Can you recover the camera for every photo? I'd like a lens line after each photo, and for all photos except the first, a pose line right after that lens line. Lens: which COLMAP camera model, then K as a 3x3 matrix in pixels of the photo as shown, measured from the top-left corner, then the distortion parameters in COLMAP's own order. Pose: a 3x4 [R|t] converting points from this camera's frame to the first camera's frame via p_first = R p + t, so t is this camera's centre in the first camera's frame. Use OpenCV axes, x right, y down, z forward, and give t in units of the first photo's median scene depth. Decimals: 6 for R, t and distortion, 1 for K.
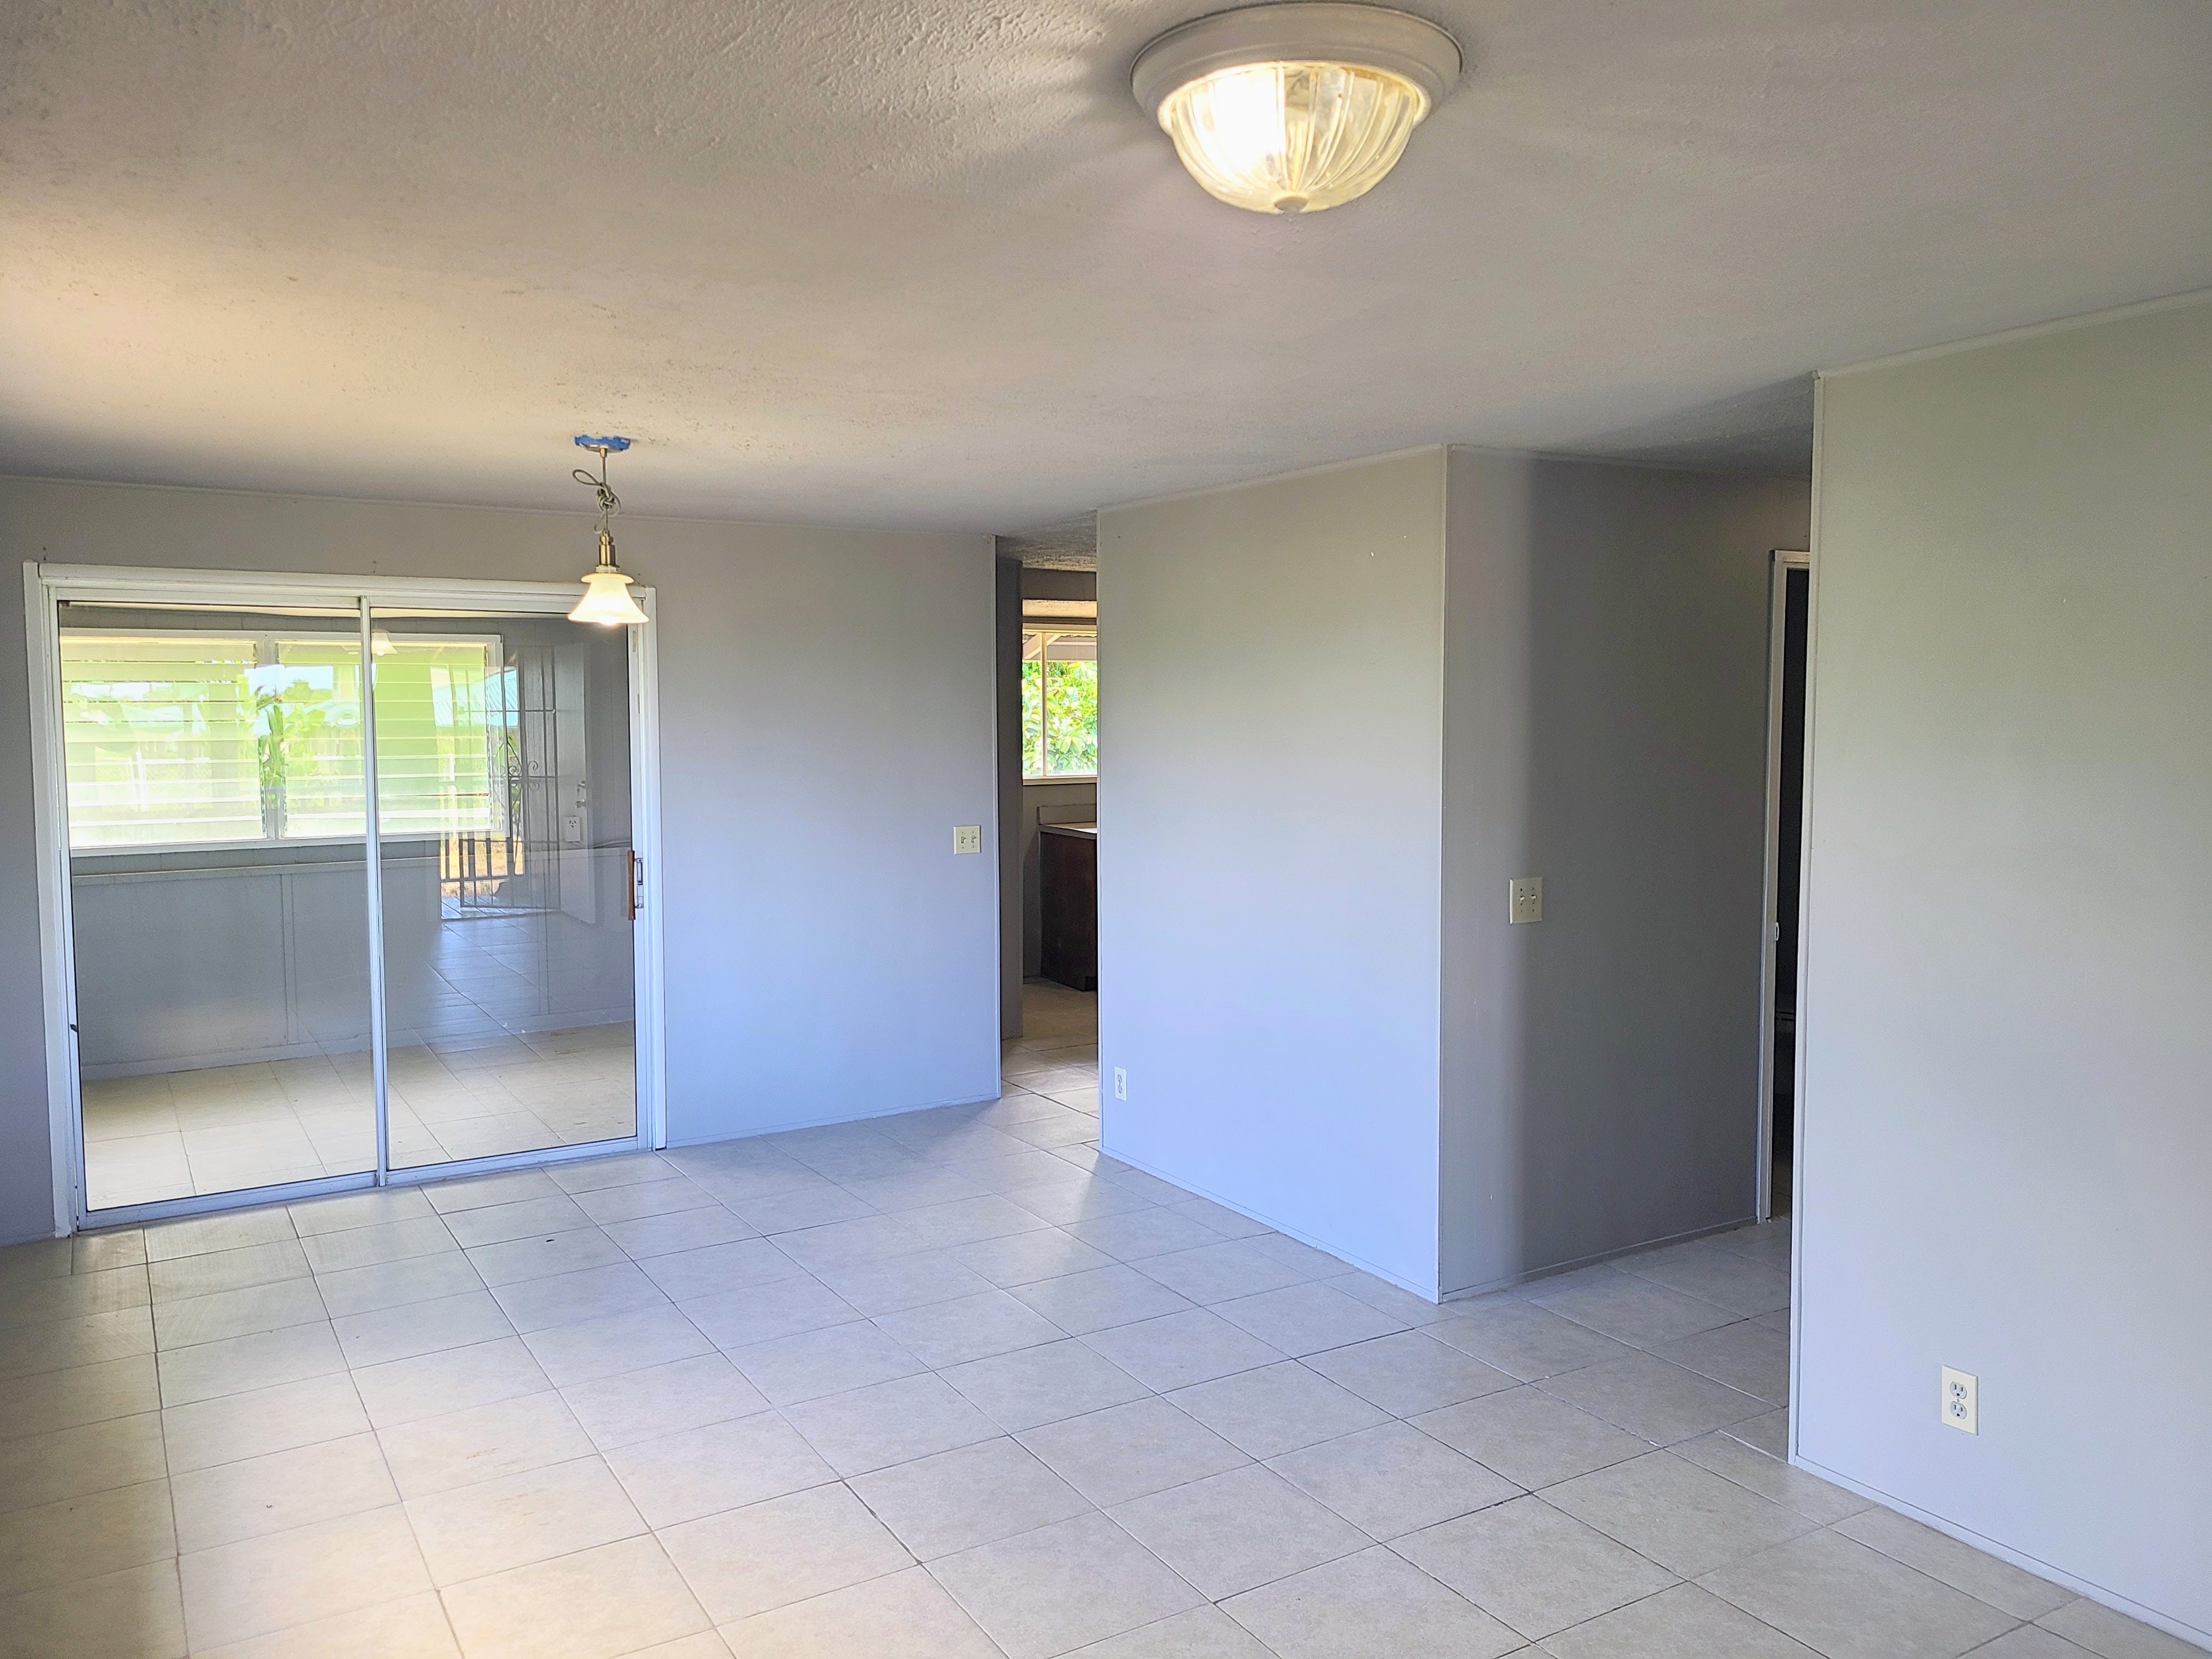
lens RADIAL K [[1666.7, 0, 1111.3], [0, 1666.7, 841.4], [0, 0, 1]] dist [0.043248, -0.028816]
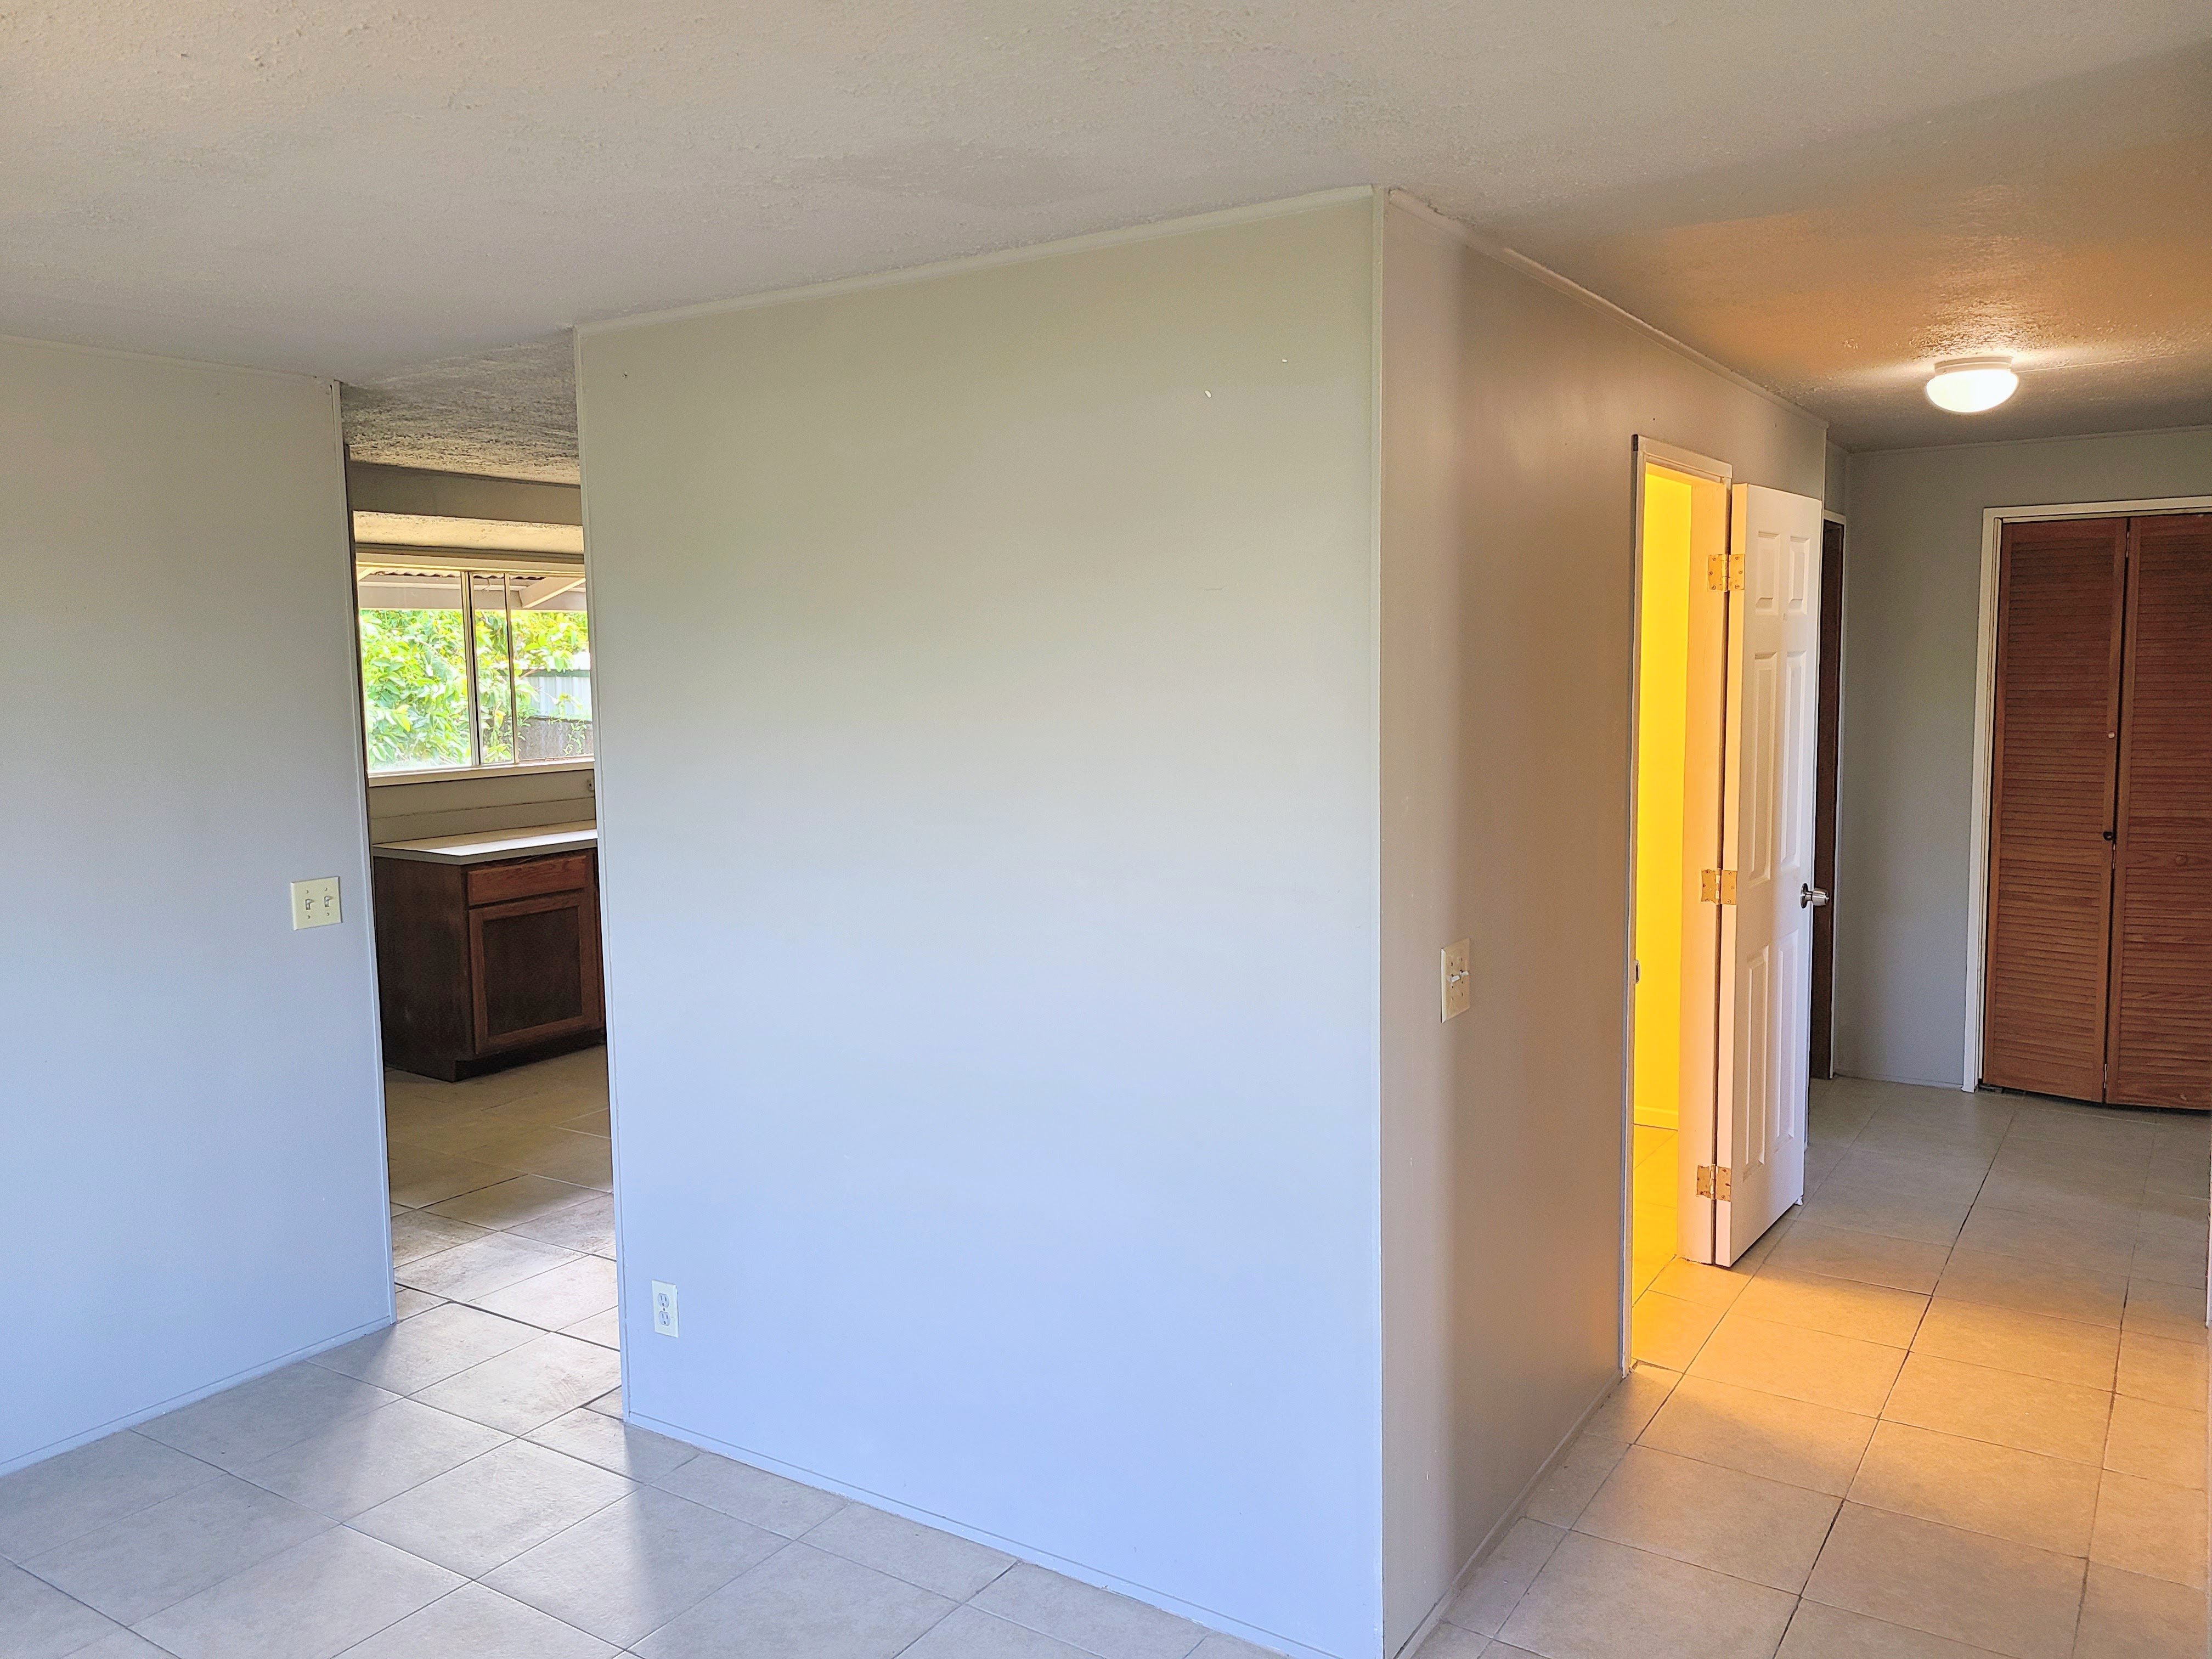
lens RADIAL K [[1666.7, 0, 1094.2], [0, 1666.7, 813.3], [0, 0, 1]] dist [0.043248, -0.028816]
pose [[0.905817, -0.054845, 0.420104, -0.090010], [0.050931, 0.998491, 0.020538, -0.032374], [-0.420596, 0.002792, 0.907244, 0.370001]]
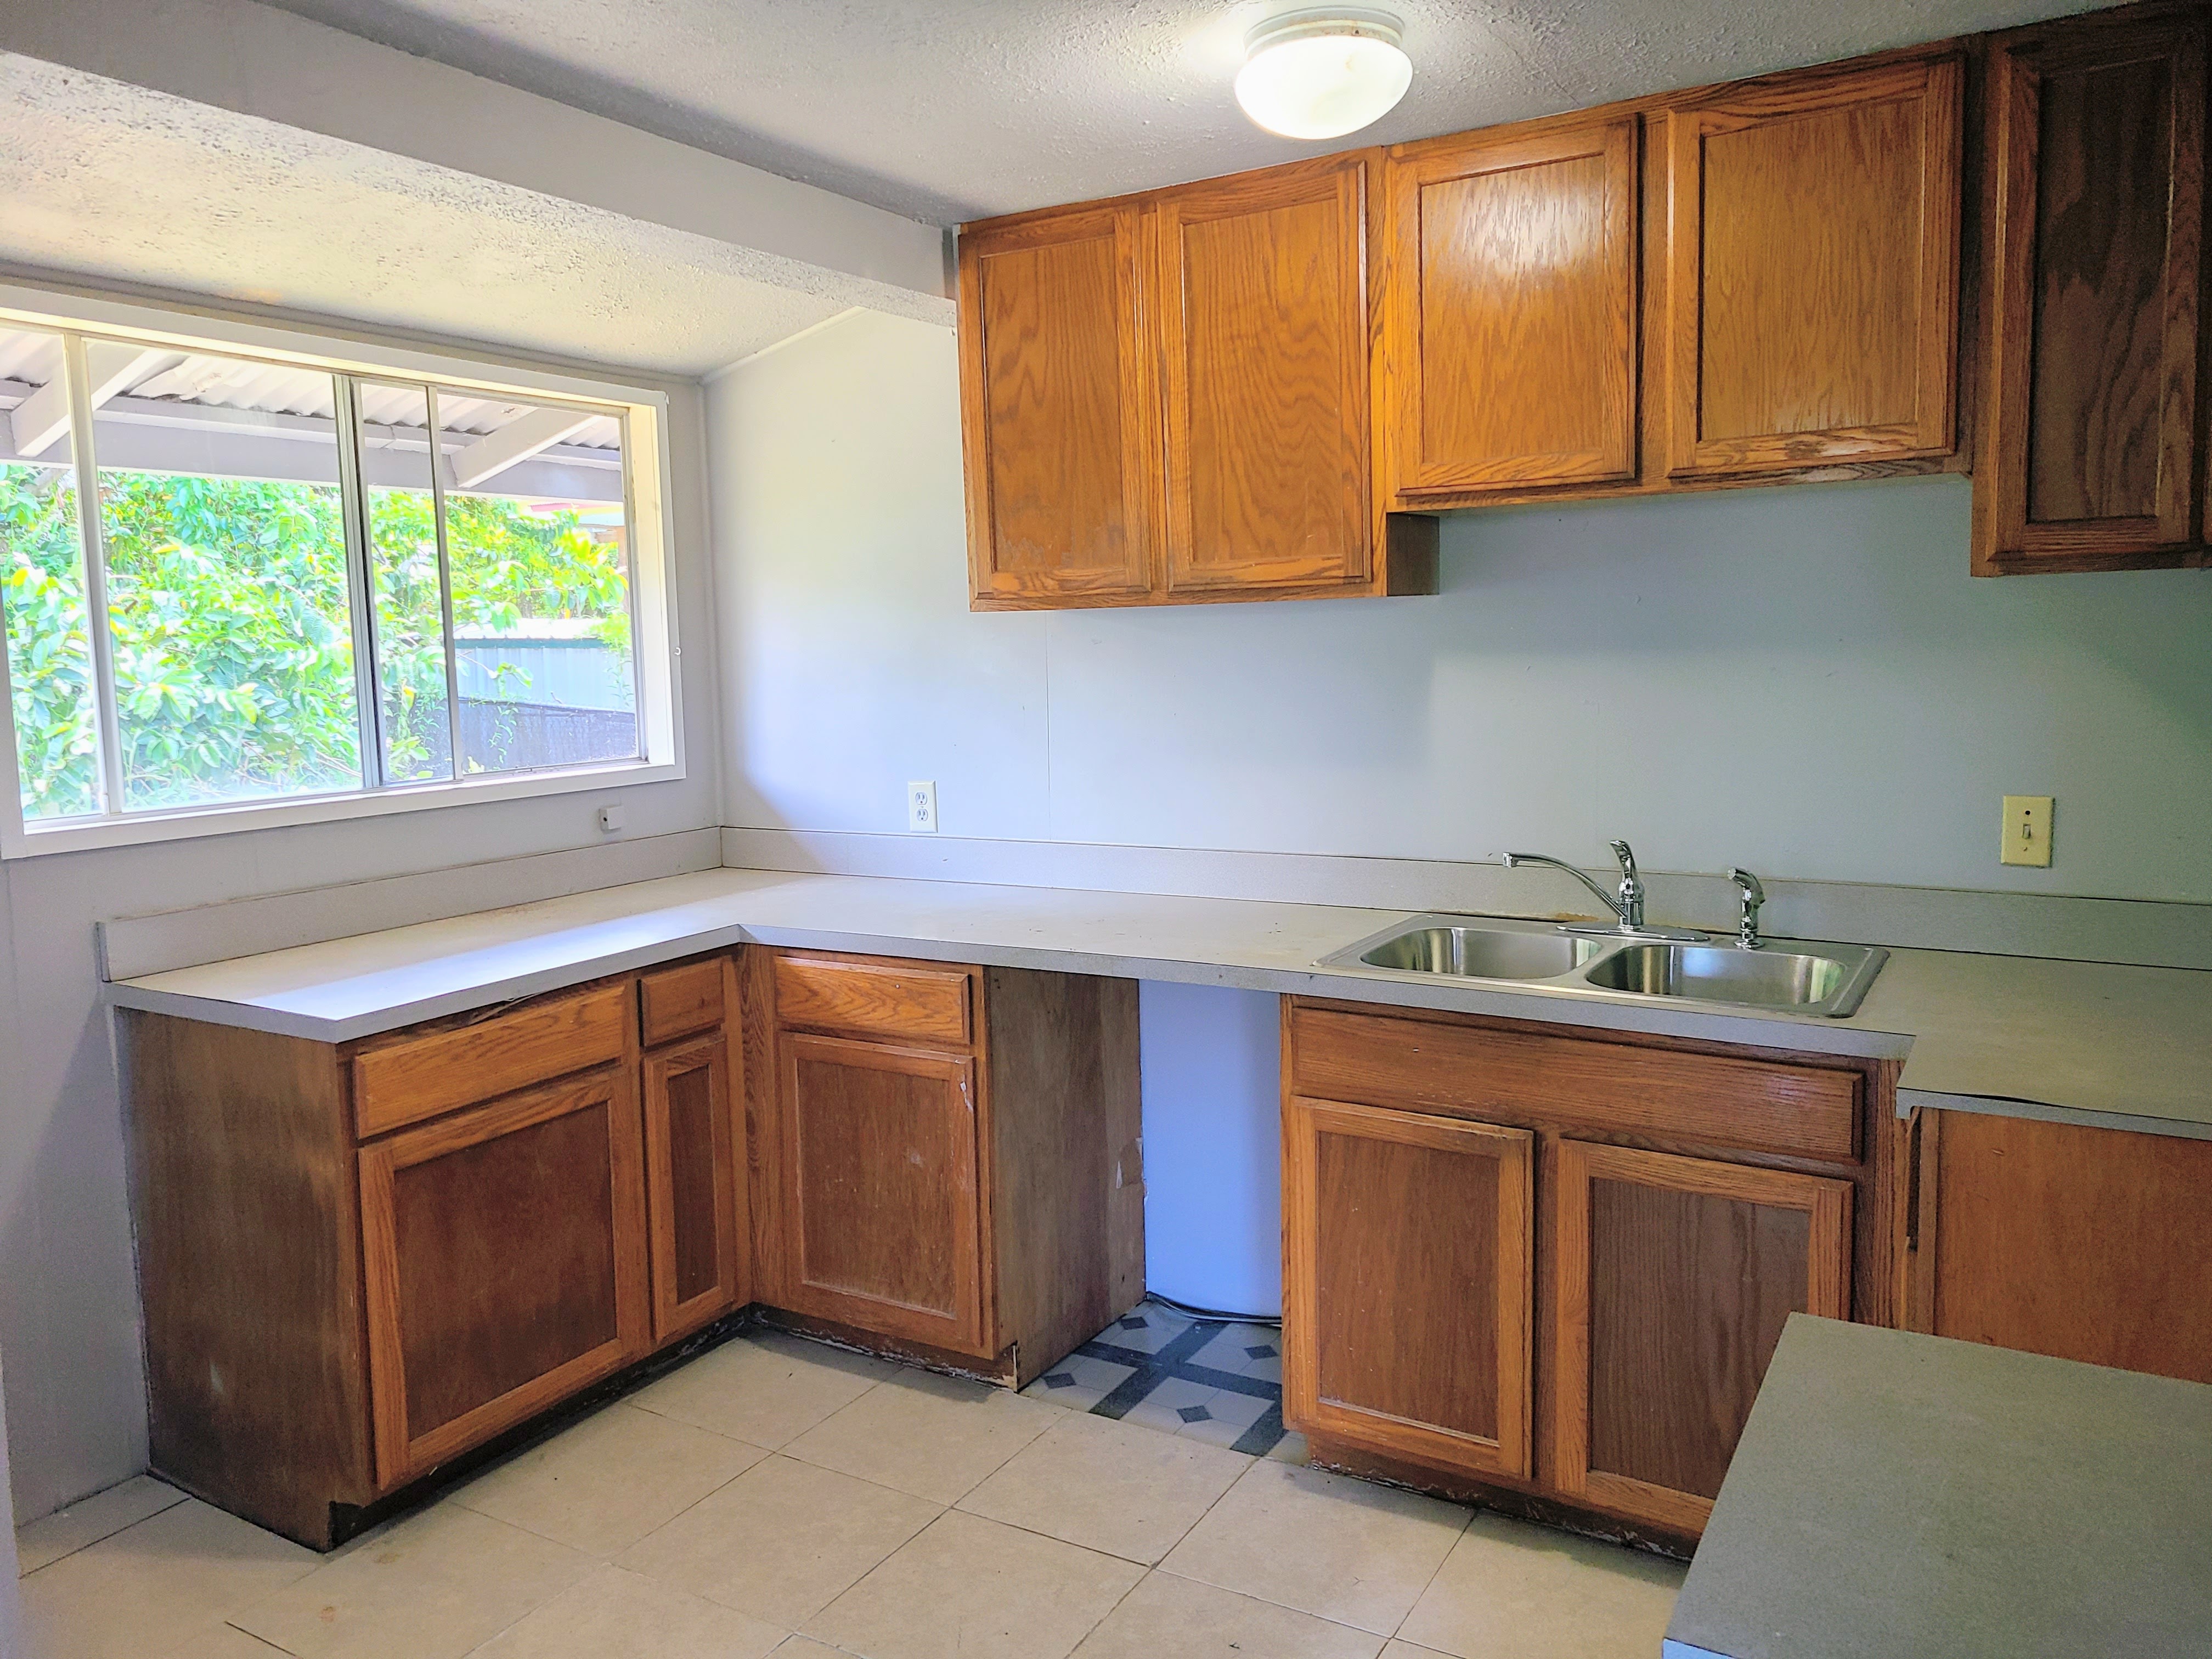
lens RADIAL K [[1666.7, 0, 1108.5], [0, 1666.7, 814.1], [0, 0, 1]] dist [0.043248, -0.028816]
pose [[0.879207, -0.066776, 0.471737, -0.038922], [0.060468, 0.997762, 0.028540, -0.055401], [-0.472587, 0.003432, 0.881277, 0.975957]]
